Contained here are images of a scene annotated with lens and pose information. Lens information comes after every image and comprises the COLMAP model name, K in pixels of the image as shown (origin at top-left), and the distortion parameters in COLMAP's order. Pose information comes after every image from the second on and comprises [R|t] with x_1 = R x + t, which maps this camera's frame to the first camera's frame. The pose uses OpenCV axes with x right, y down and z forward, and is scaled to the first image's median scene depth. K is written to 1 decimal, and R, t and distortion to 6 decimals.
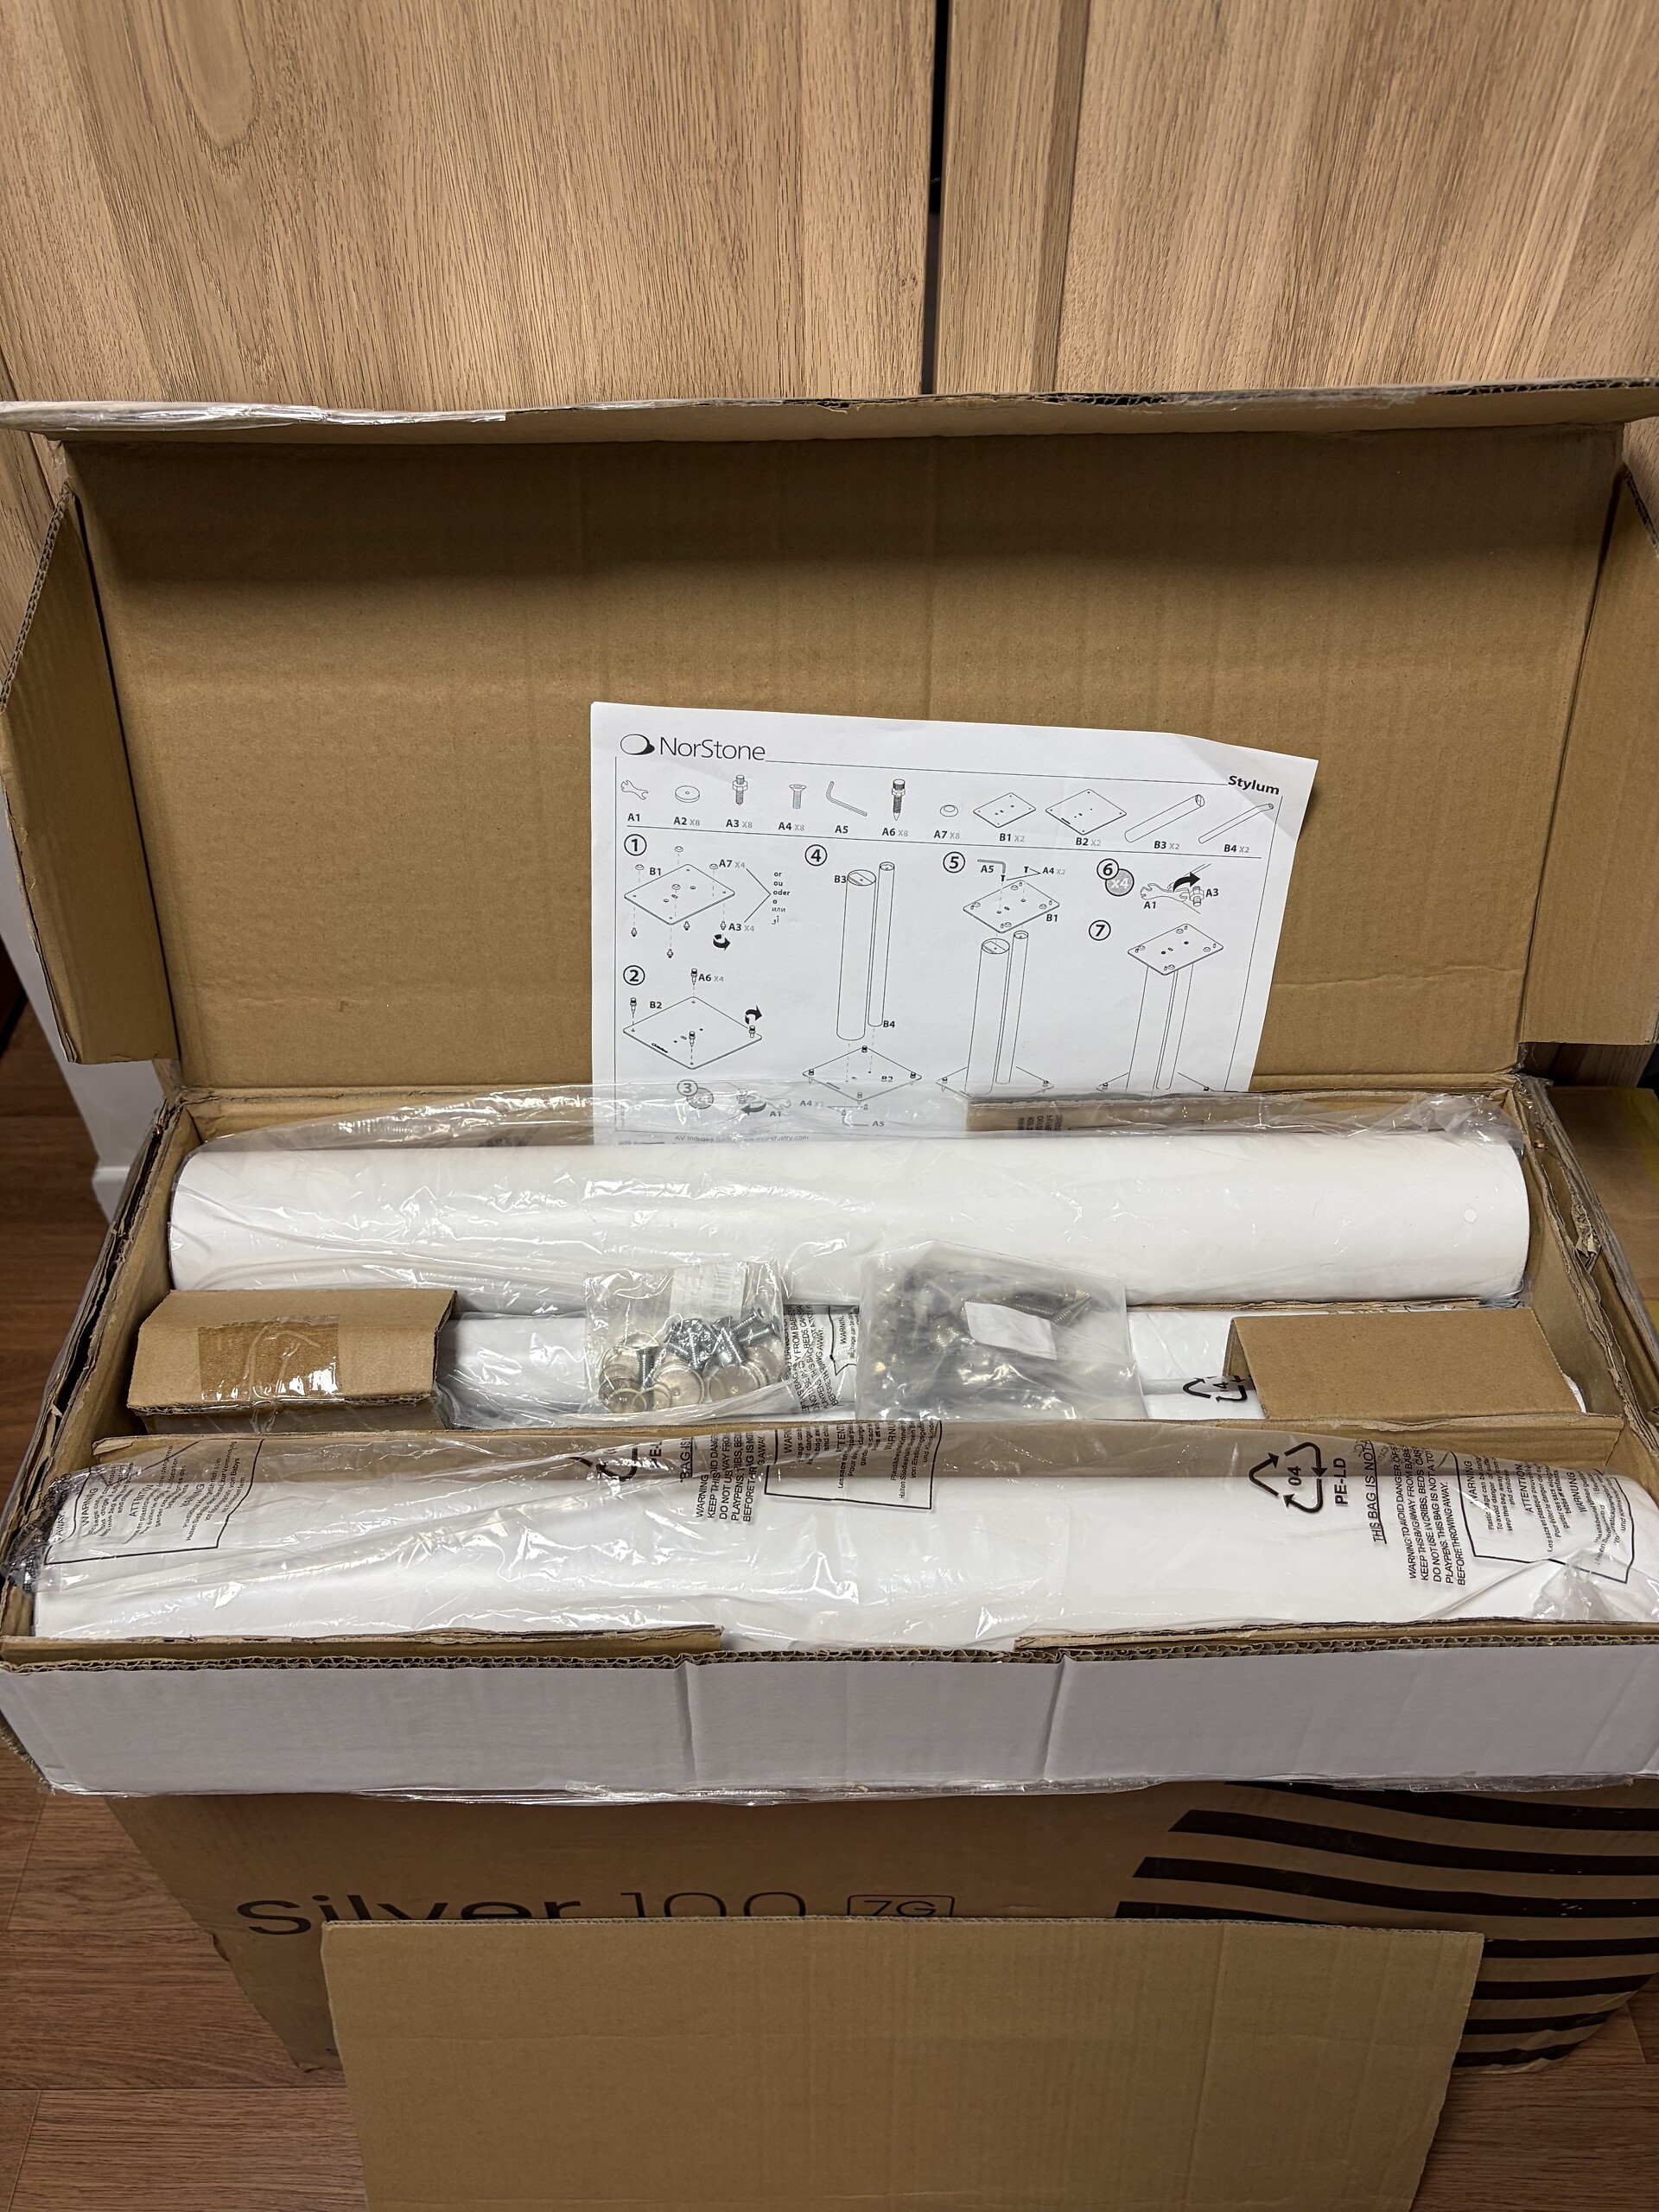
lens RADIAL K [[1674.5, 0, 824.7], [0, 1674.5, 1116.8], [0, 0, 1]] dist [0.049210, -0.056955]
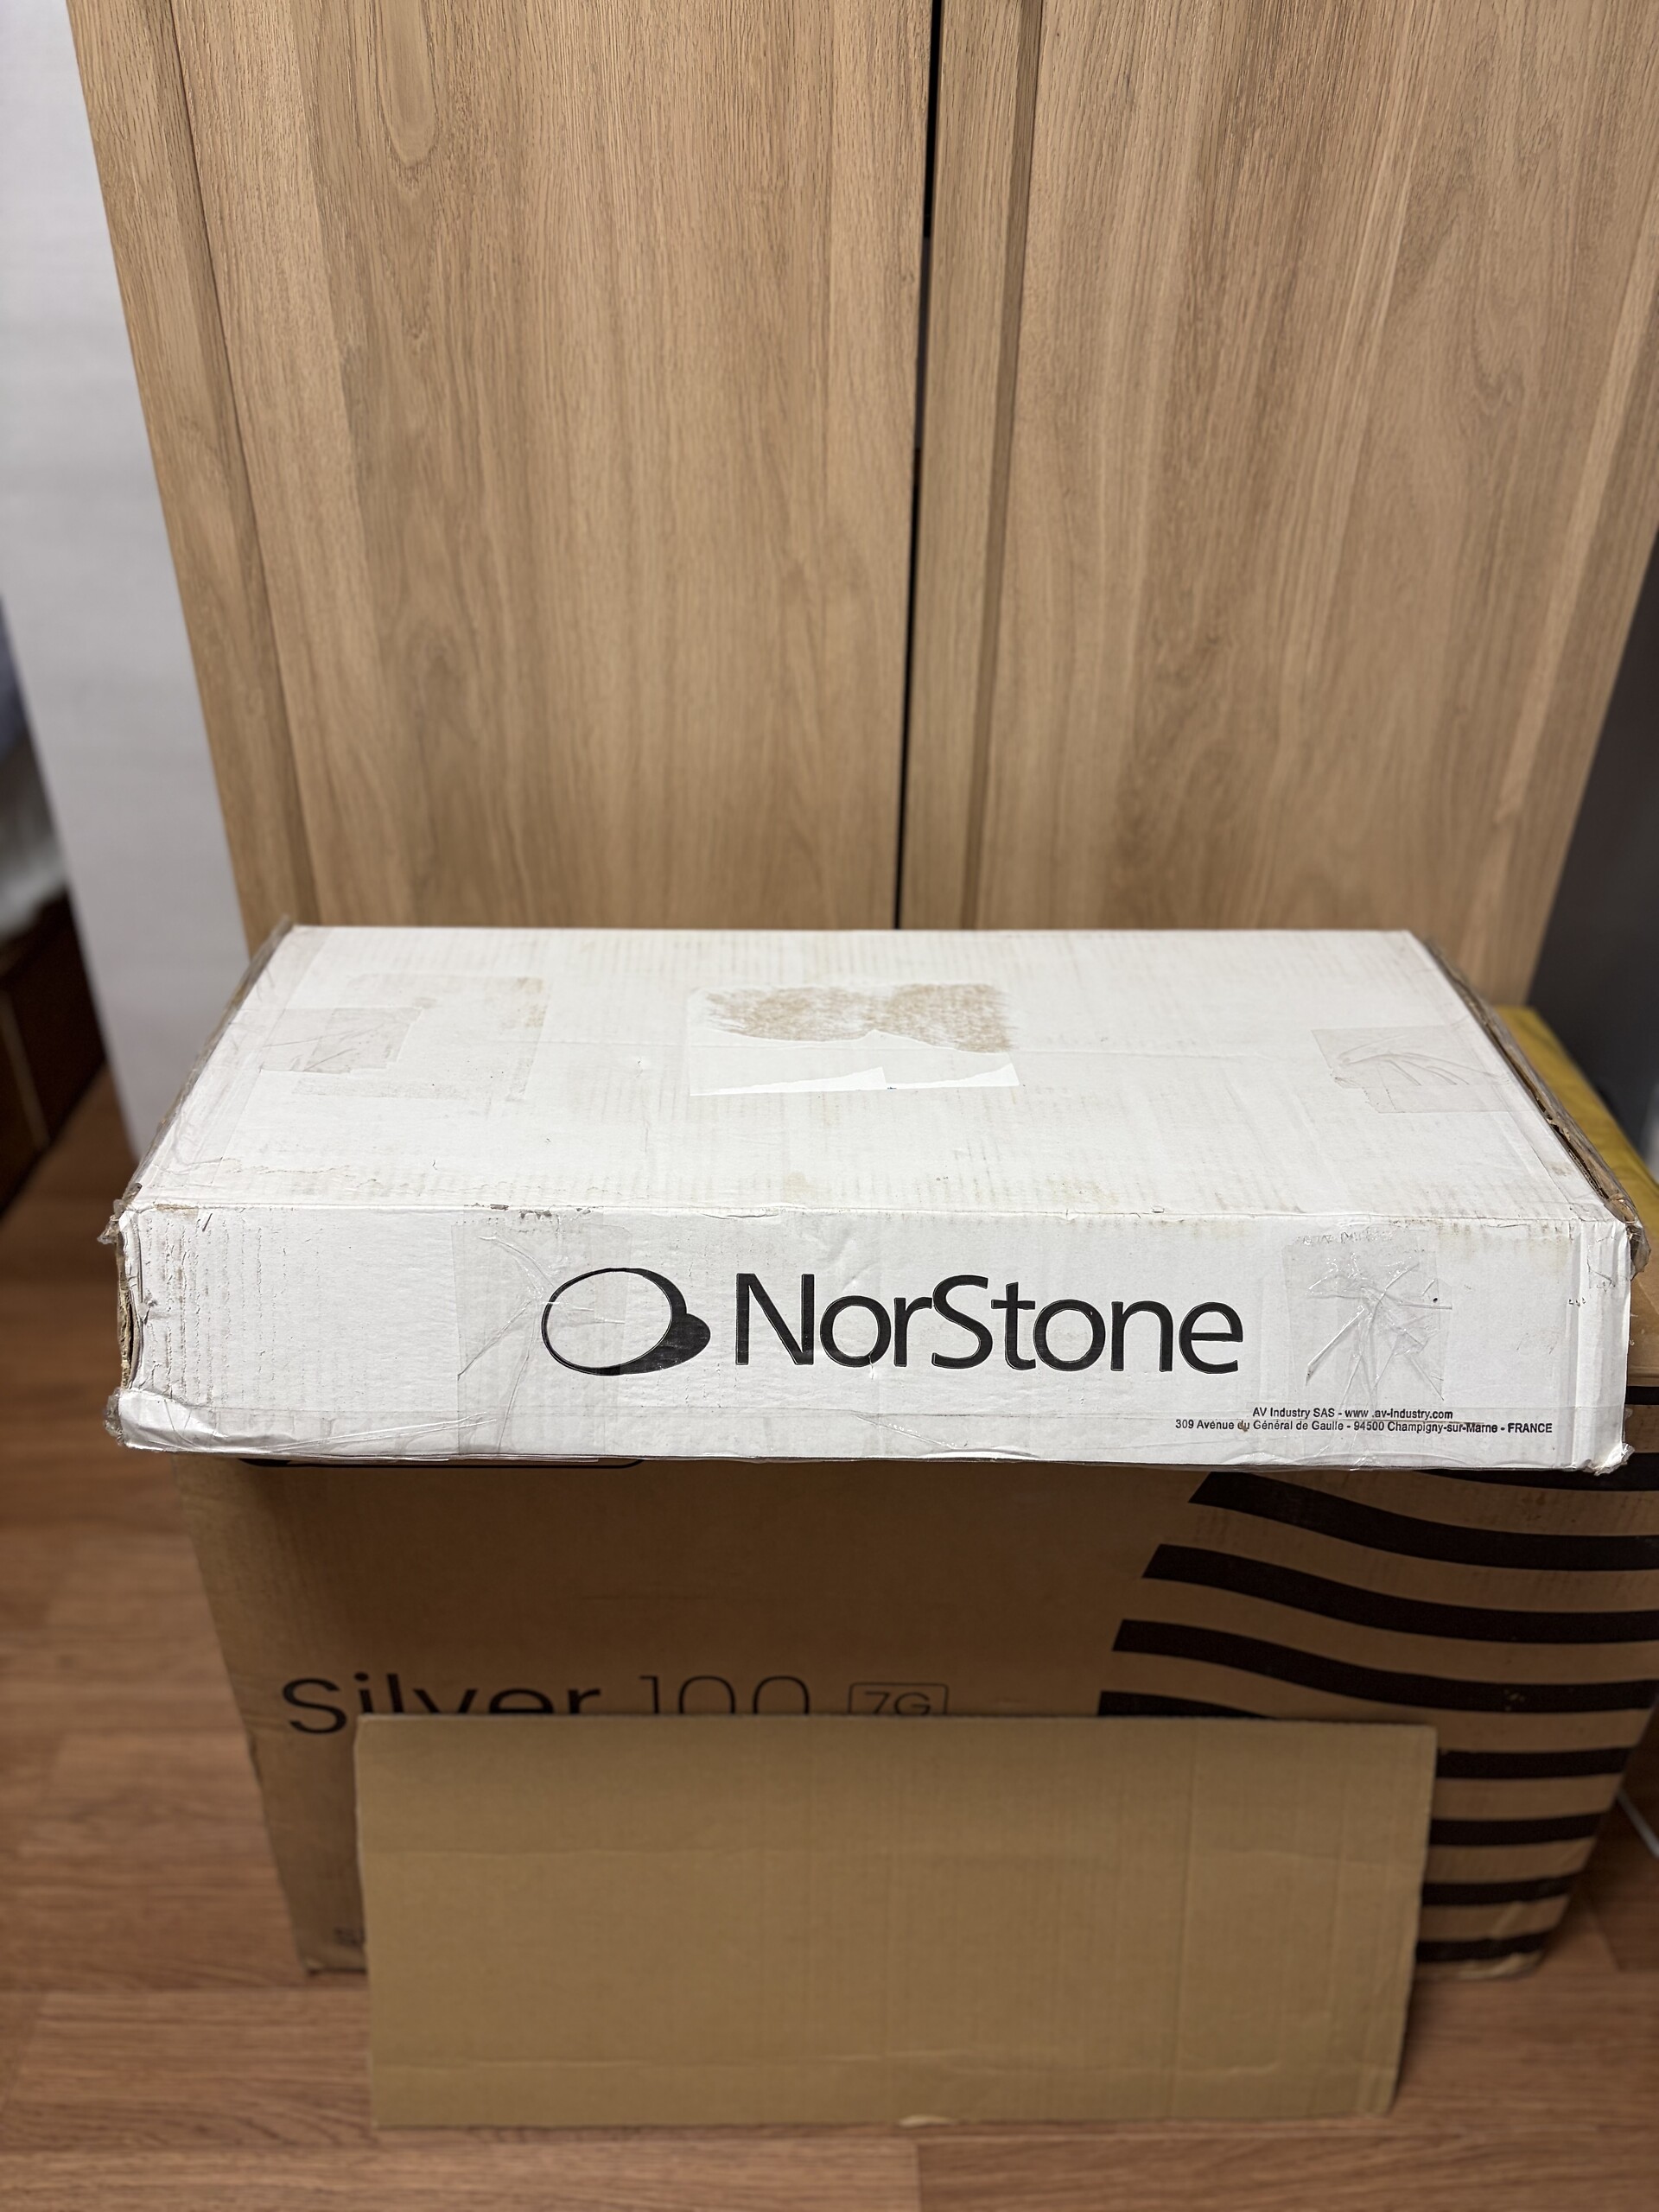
lens RADIAL K [[1674.5, 0, 829.9], [0, 1674.5, 1126.9], [0, 0, 1]] dist [0.049210, -0.056955]
pose [[0.999733, 0.010873, 0.020375, -0.032657], [-0.006288, 0.977058, -0.212881, 0.452878], [-0.022222, 0.212696, 0.976866, -0.171739]]
